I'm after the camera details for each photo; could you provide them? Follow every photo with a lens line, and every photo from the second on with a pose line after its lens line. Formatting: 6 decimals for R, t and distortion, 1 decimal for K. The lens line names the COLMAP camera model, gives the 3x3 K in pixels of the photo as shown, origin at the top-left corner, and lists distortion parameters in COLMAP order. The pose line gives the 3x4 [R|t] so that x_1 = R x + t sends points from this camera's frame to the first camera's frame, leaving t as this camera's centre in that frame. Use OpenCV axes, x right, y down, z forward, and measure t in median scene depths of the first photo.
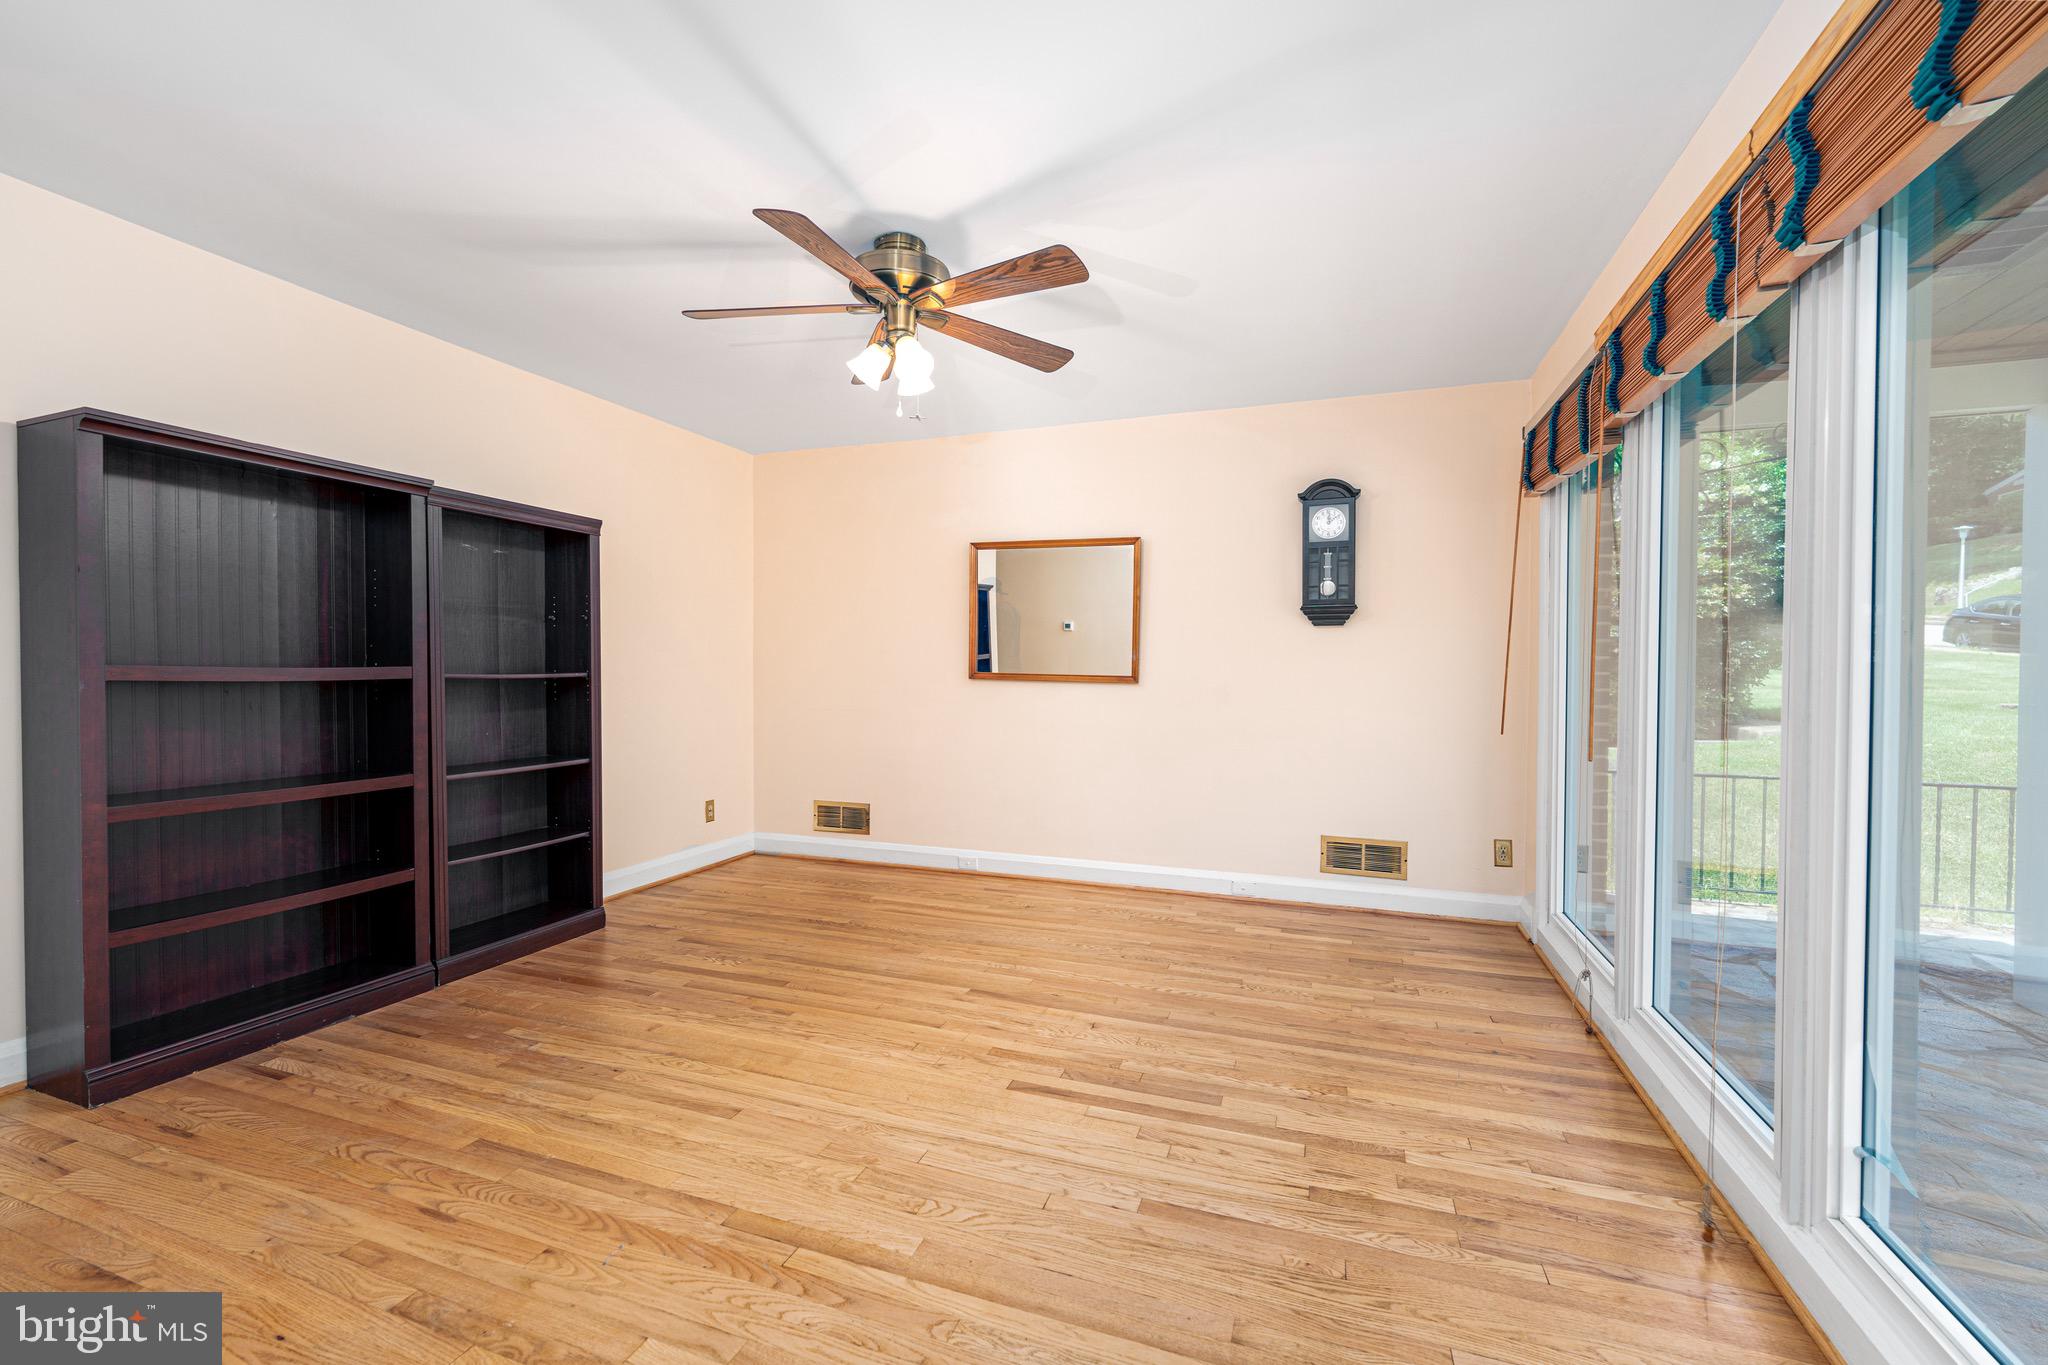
lens RADIAL K [[834.5, 0, 1029.6], [0, 834.5, 684.6], [0, 0, 1]] dist [-0.000093, -0.001059]
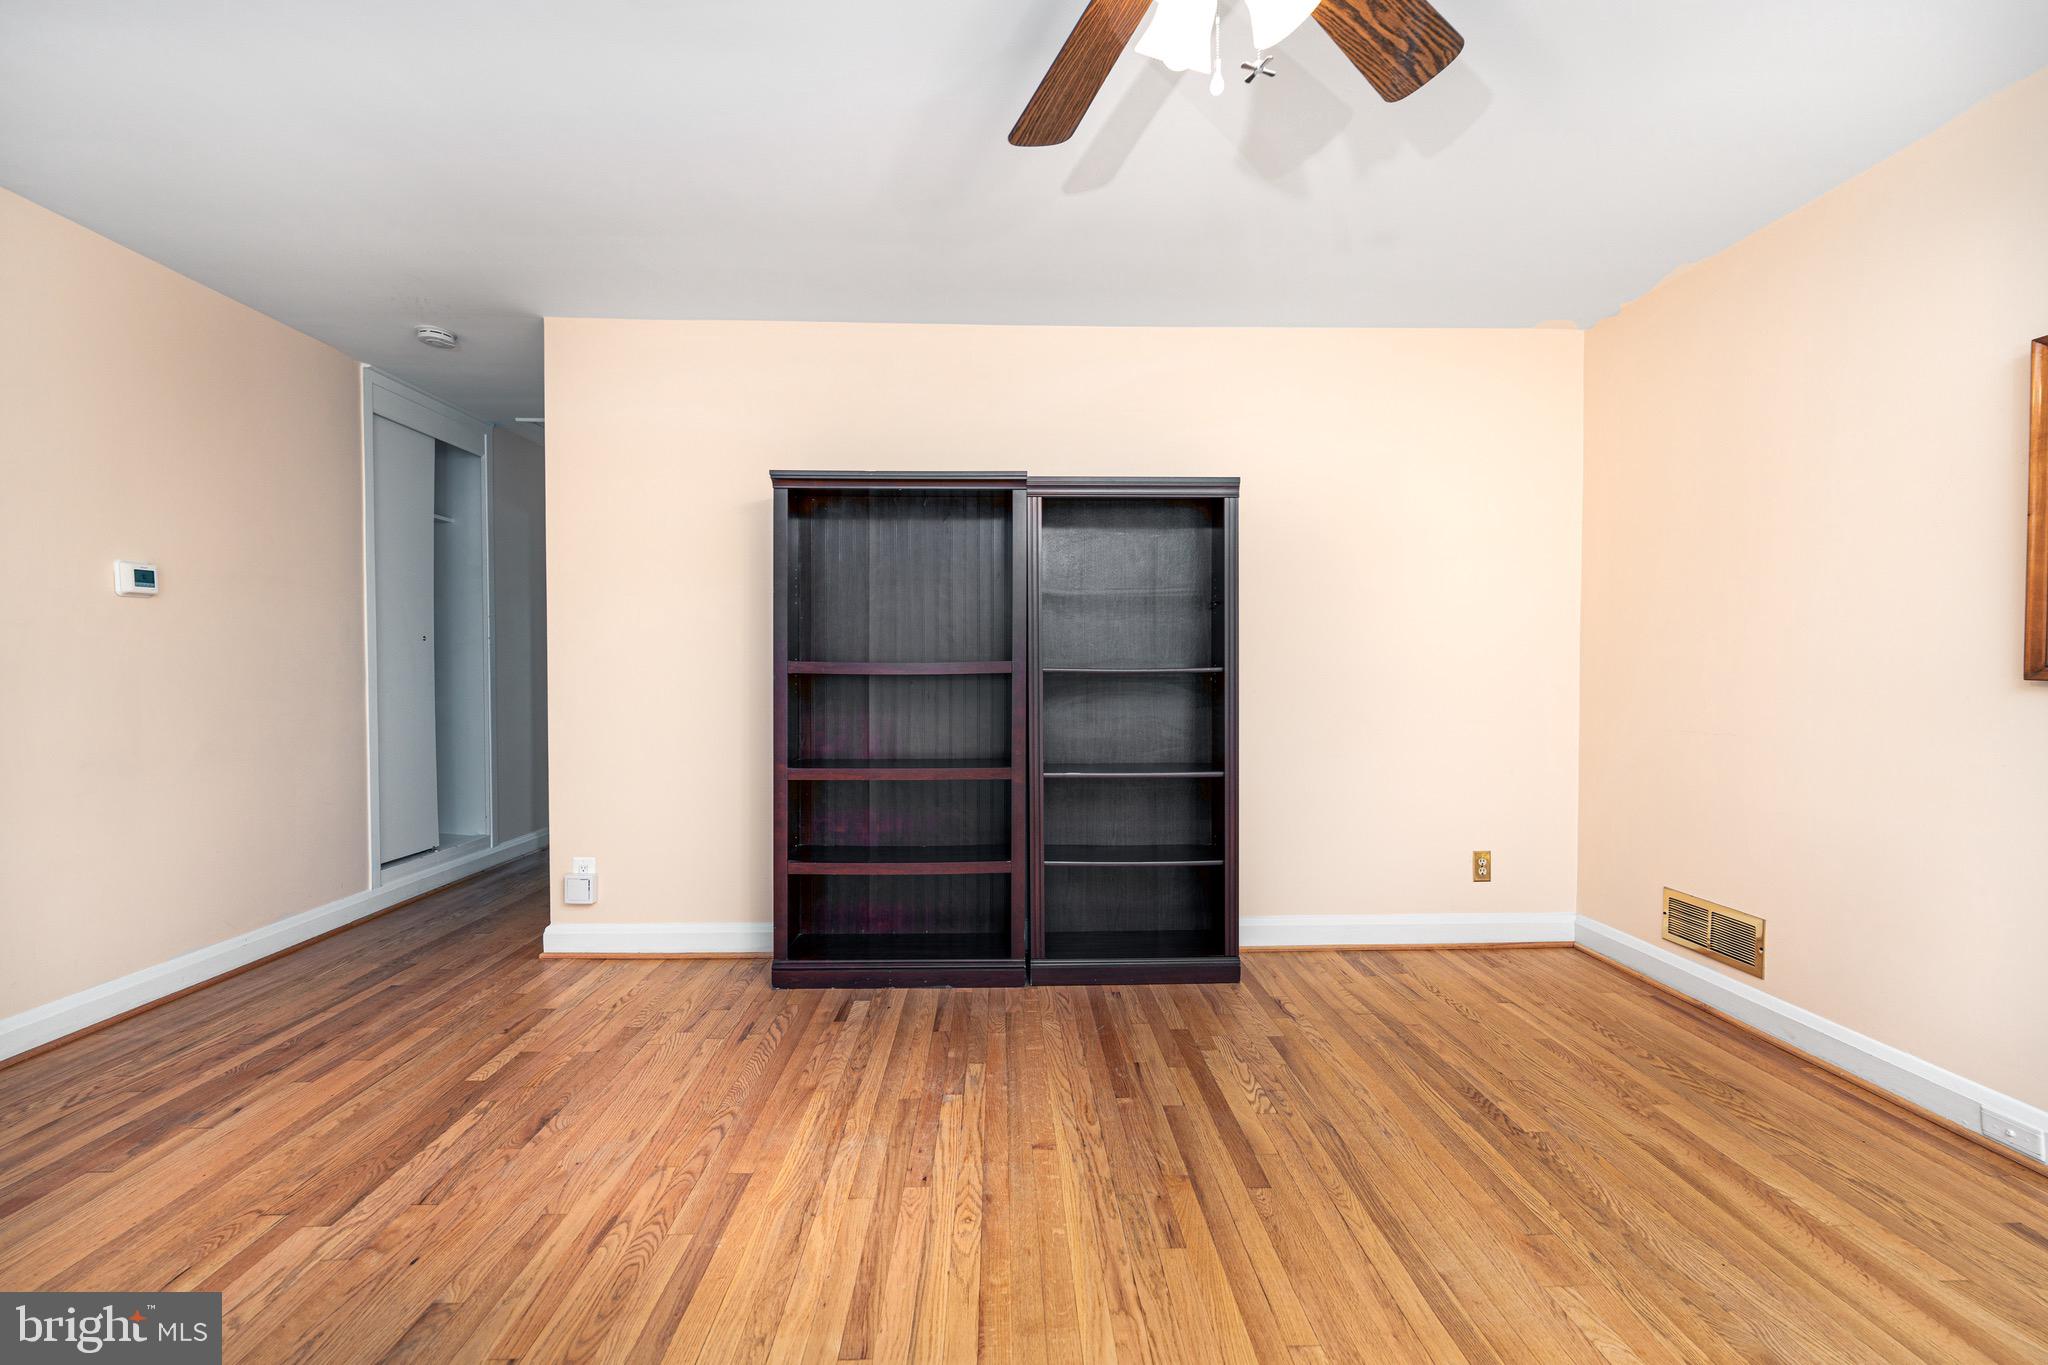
lens RADIAL K [[834.5, 0, 1026.7], [0, 834.5, 682.0], [0, 0, 1]] dist [-0.000093, -0.001059]
pose [[0.364527, 0.014350, -0.931082, 0.197530], [-0.014091, 0.999852, 0.009893, -0.006183], [0.931086, 0.009514, 0.364675, 0.624038]]
